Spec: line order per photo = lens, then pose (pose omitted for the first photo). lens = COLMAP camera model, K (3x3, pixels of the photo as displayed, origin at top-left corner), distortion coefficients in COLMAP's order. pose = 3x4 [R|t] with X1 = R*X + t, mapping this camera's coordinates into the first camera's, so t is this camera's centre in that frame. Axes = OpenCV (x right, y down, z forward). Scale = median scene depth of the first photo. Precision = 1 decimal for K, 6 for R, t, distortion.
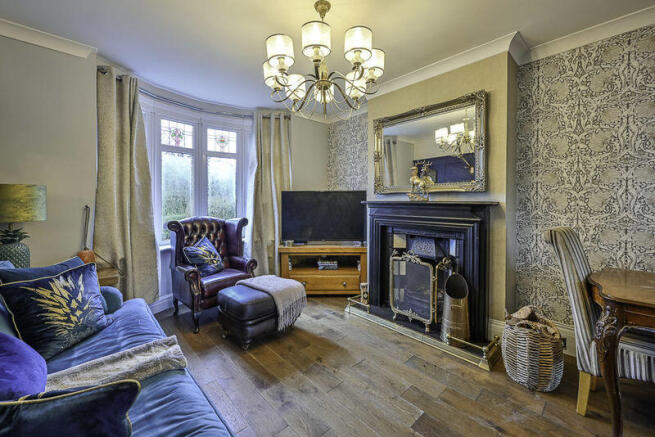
lens RADIAL K [[269.2, 0, 326.7], [0, 269.2, 202.3], [0, 0, 1]] dist [-0.000018, 0.000176]
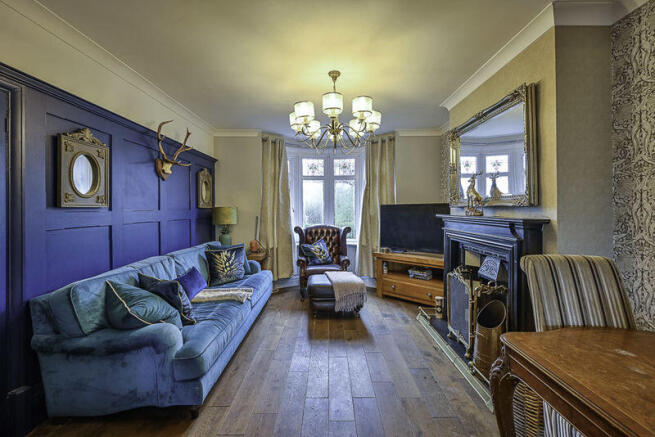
lens RADIAL K [[262.9, 0, 328.6], [0, 262.9, 208.3], [0, 0, 1]] dist [-0.000071, -0.000011]
pose [[0.741104, -0.005932, -0.671365, 0.548900], [0.001332, 0.999972, -0.007365, -0.023314], [0.671389, 0.004564, 0.741091, 0.002037]]
